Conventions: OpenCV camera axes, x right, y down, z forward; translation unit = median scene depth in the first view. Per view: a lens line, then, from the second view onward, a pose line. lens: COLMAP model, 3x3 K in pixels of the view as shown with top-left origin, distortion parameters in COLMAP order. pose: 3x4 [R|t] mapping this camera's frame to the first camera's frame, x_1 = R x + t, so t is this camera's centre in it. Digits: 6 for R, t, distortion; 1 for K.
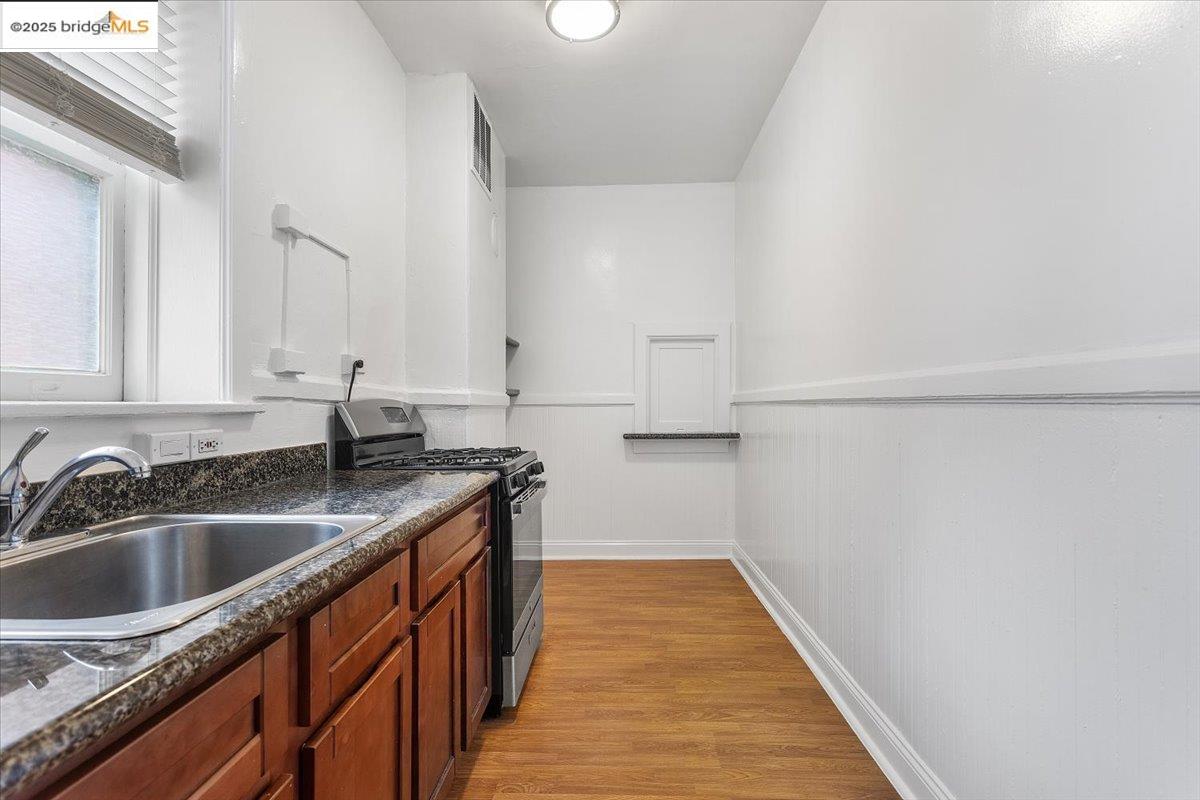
lens RADIAL K [[555.0, 0, 605.0], [0, 555.0, 401.7], [0, 0, 1]] dist [0.003281, 0.000164]
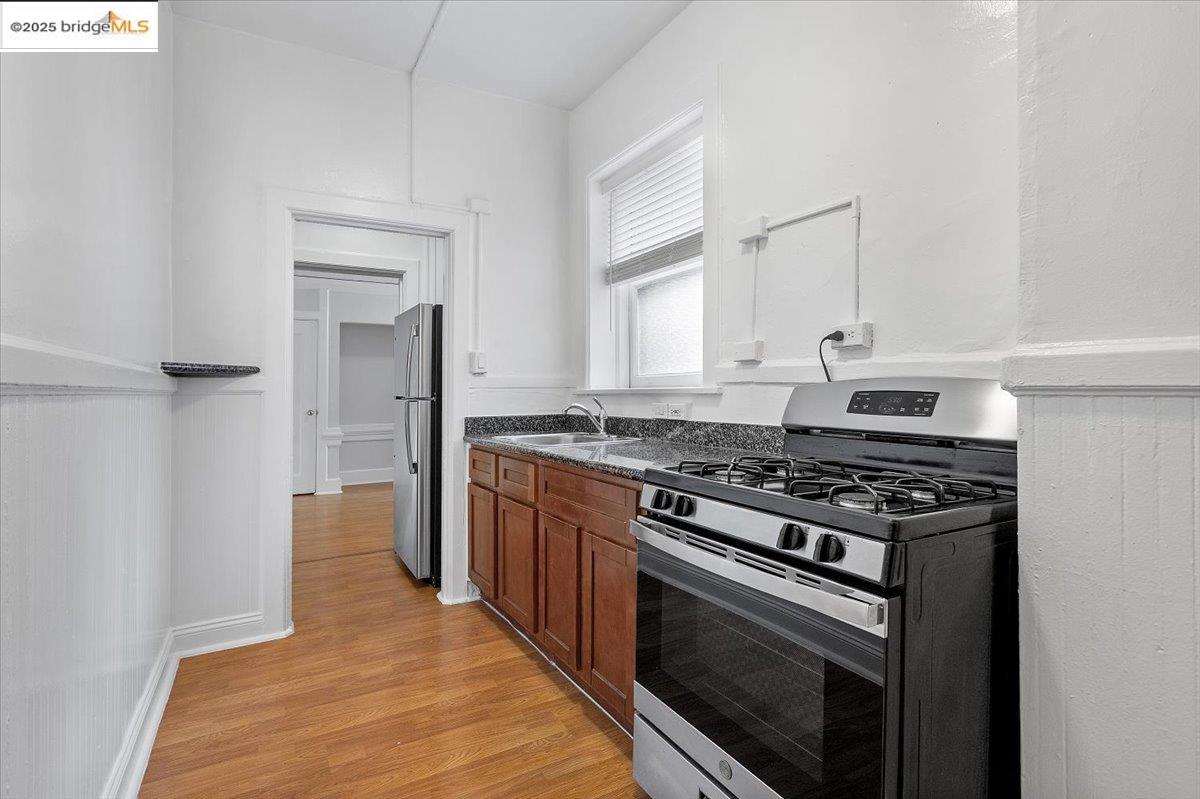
lens RADIAL K [[555.0, 0, 602.4], [0, 555.0, 398.0], [0, 0, 1]] dist [0.003281, 0.000164]
pose [[-0.834454, -0.009462, -0.550996, 0.365113], [-0.010339, 0.999945, -0.001514, 0.033662], [0.550980, 0.004433, -0.834506, 1.944218]]
